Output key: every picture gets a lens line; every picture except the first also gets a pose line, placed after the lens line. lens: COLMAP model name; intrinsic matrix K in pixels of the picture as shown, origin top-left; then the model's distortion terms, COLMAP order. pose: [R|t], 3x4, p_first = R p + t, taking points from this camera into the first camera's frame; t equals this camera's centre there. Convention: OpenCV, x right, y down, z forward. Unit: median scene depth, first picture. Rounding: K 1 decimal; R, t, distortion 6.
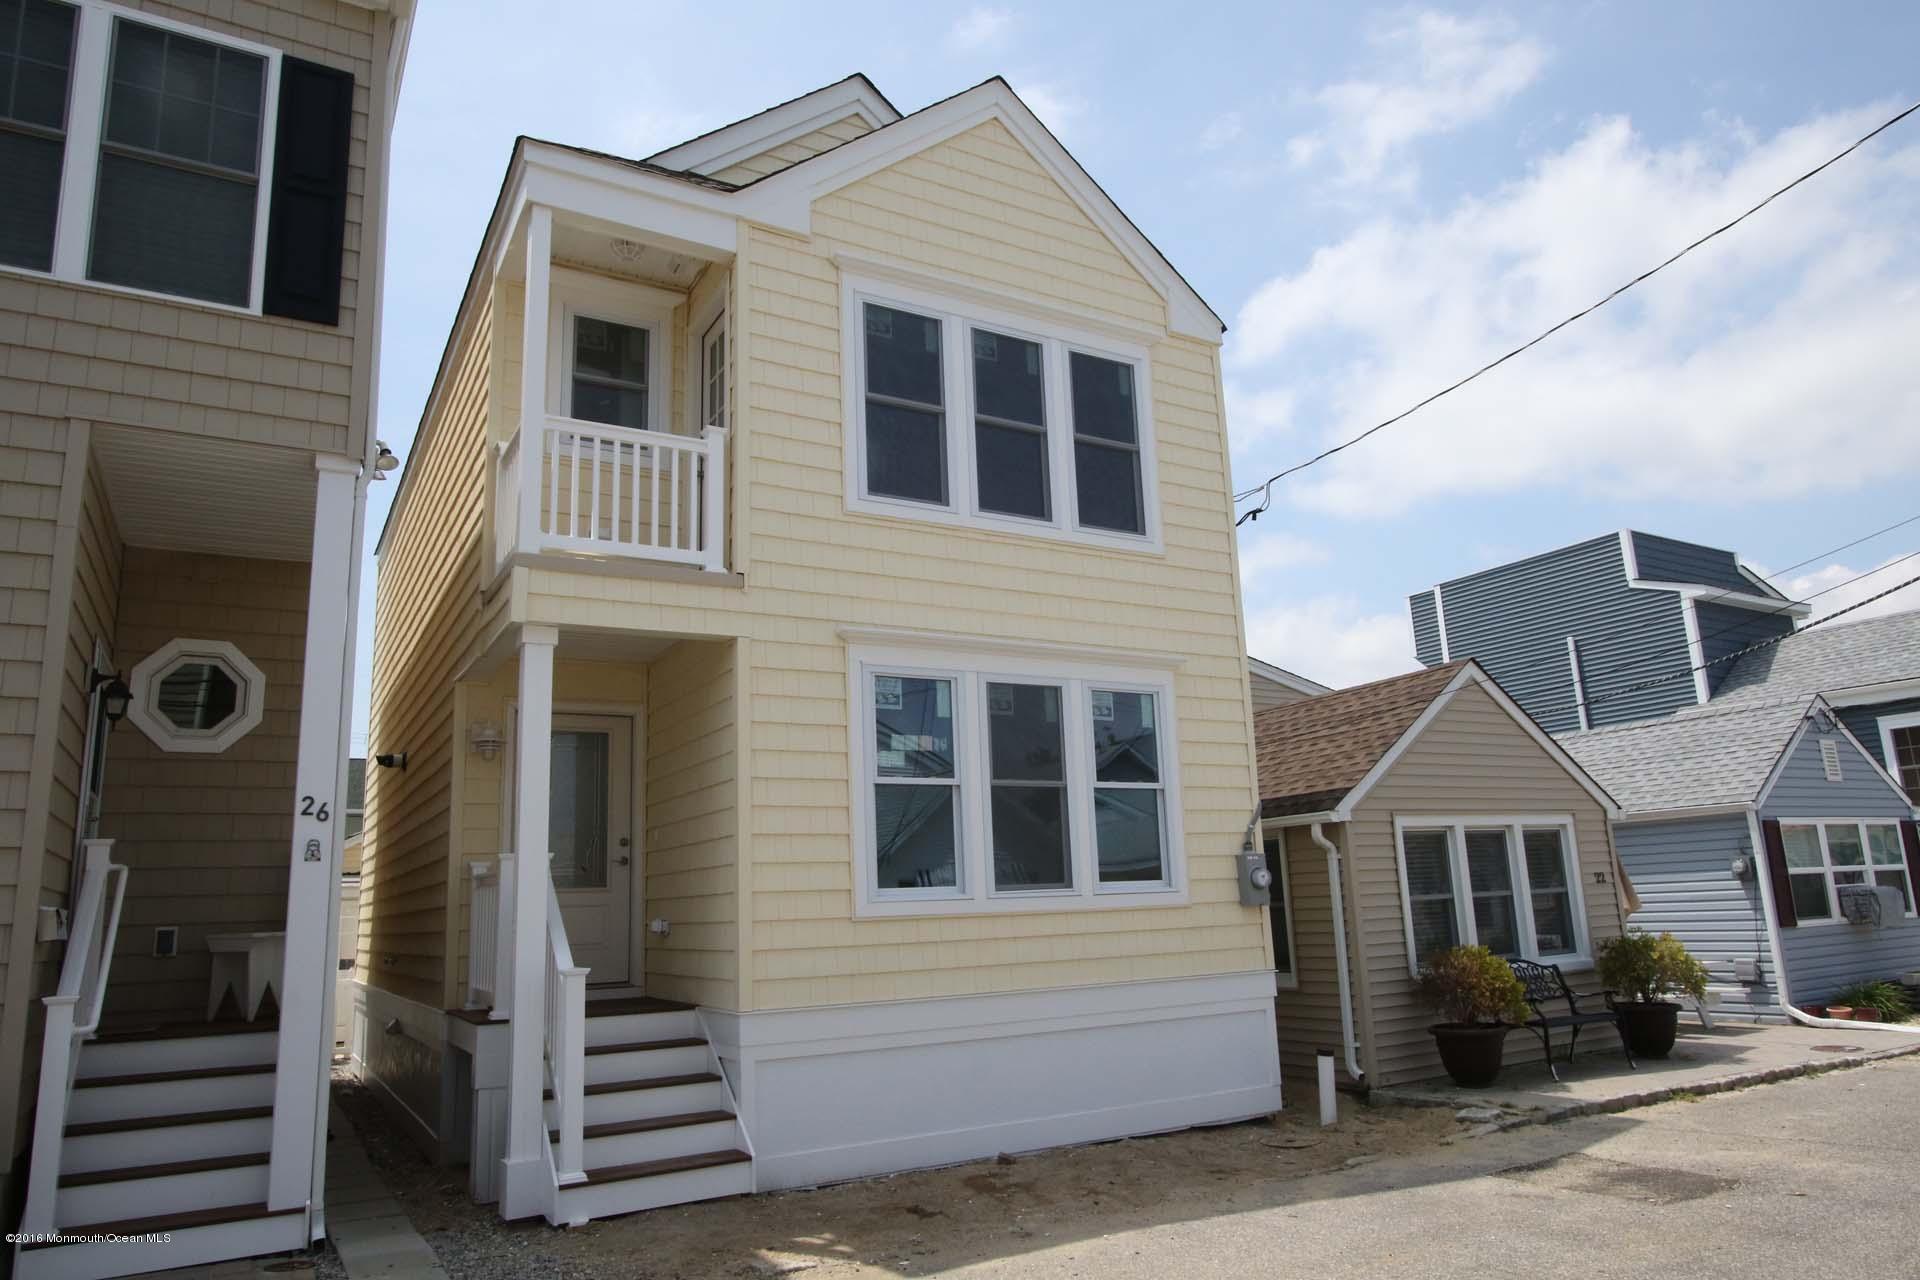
lens RADIAL K [[1236.5, 0, 966.0], [0, 1236.5, 646.4], [0, 0, 1]] dist [0.000160, 0.003120]
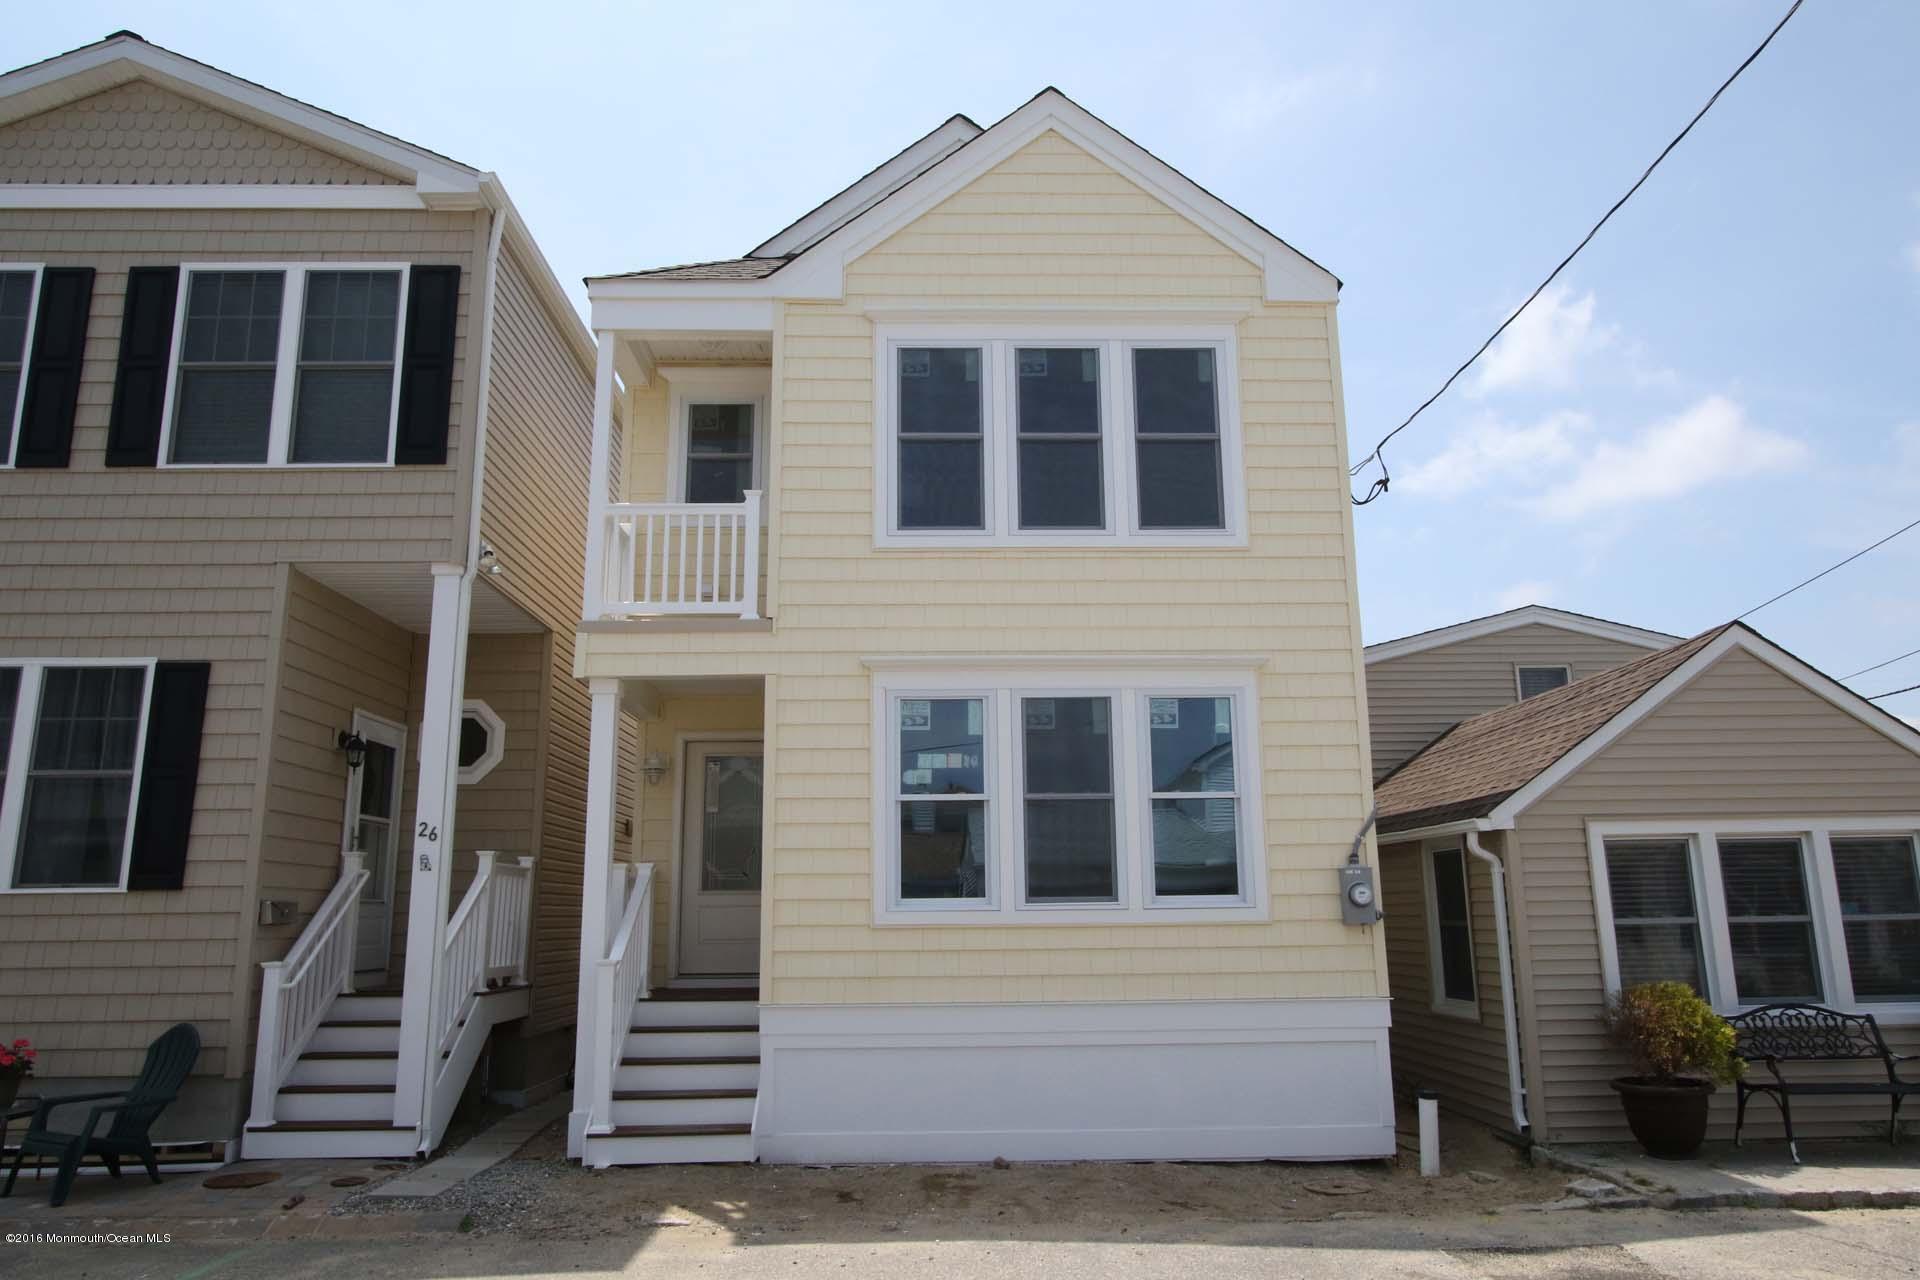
lens RADIAL K [[1260.7, 0, 956.1], [0, 1260.7, 641.1], [0, 0, 1]] dist [-0.002554, 0.009244]
pose [[0.872751, -0.071847, -0.482849, 0.471758], [0.077897, 0.996933, -0.007542, -0.014210], [0.481910, -0.031031, 0.875671, 0.063344]]
